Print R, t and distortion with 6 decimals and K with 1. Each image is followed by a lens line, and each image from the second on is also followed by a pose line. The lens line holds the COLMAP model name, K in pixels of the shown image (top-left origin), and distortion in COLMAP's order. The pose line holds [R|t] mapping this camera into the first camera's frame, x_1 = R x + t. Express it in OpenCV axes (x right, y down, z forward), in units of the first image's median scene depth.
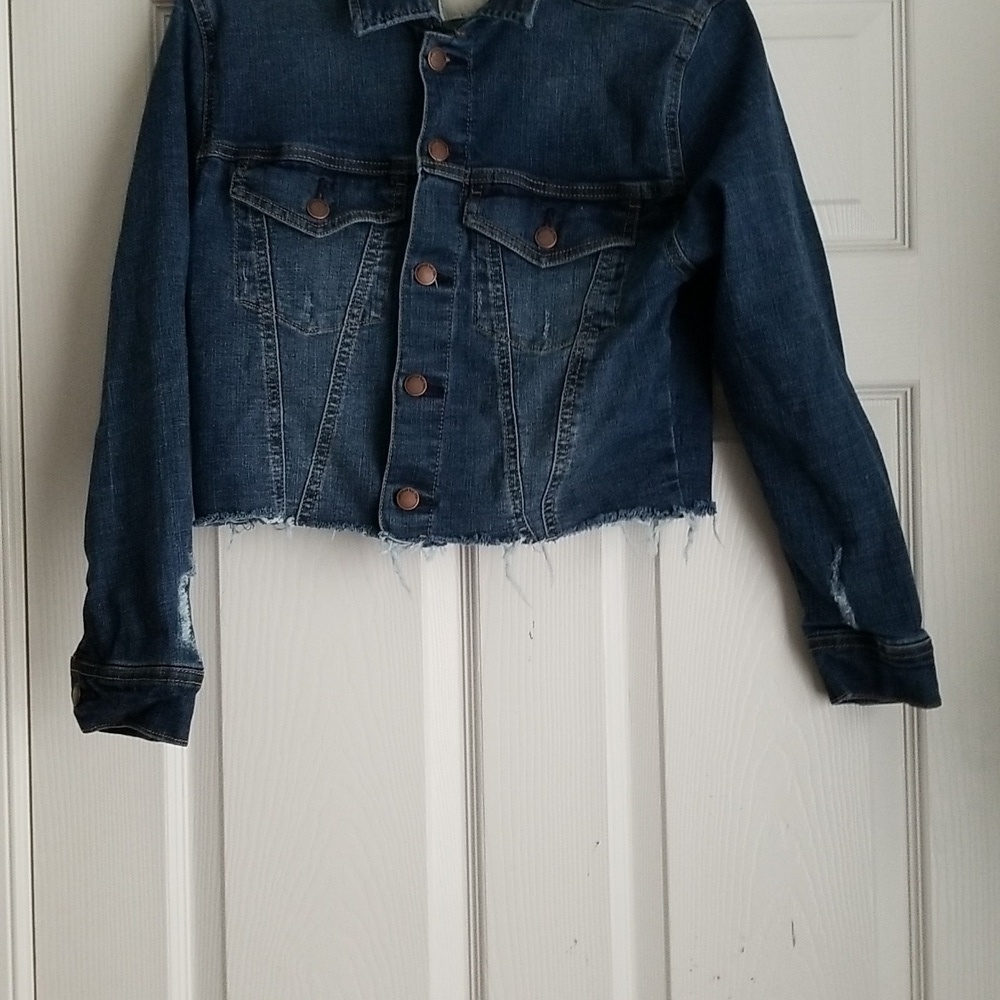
lens RADIAL K [[1274.0, 0, 499.5], [0, 1274.0, 491.8], [0, 0, 1]] dist [0.119899, -0.274476]
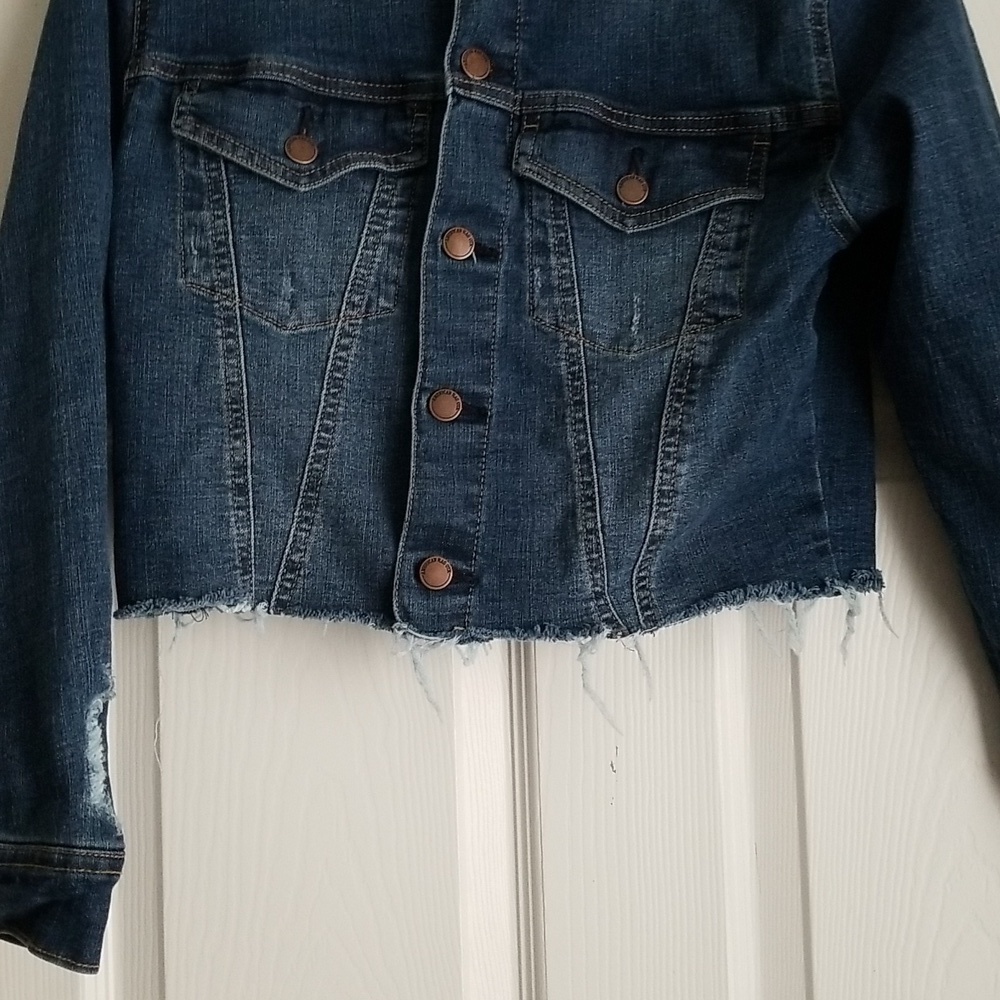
lens RADIAL K [[1274.0, 0, 499.5], [0, 1274.0, 491.8], [0, 0, 1]] dist [0.119899, -0.274476]
pose [[0.999931, -0.009421, 0.006979, -0.042182], [0.009609, 0.999578, -0.027416, -0.018439], [-0.006717, 0.027481, 0.999600, 0.319921]]
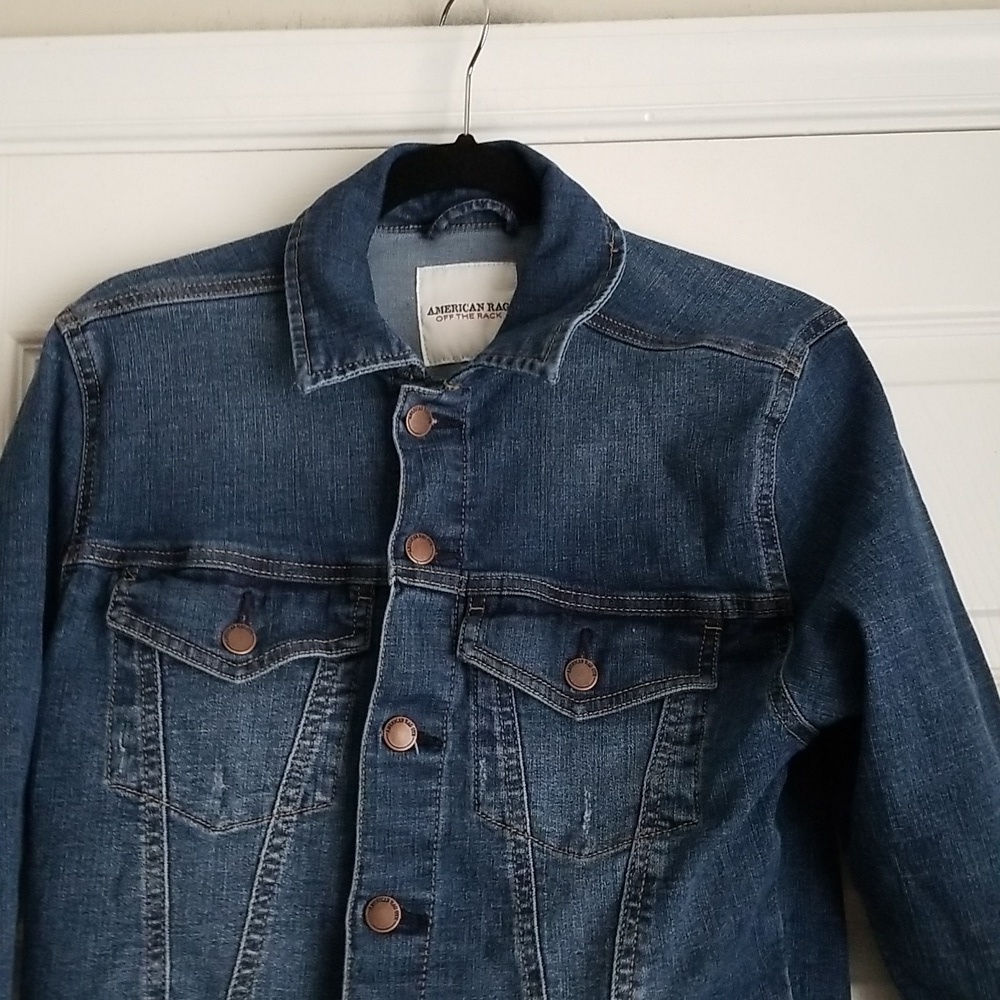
lens RADIAL K [[1285.1, 0, 485.6], [0, 1285.1, 502.8], [0, 0, 1]] dist [0.111940, -0.272561]
pose [[0.999951, -0.008527, 0.004986, -0.016369], [0.009345, 0.980195, -0.197815, -0.156454], [-0.003200, 0.197852, 0.980227, 0.330070]]
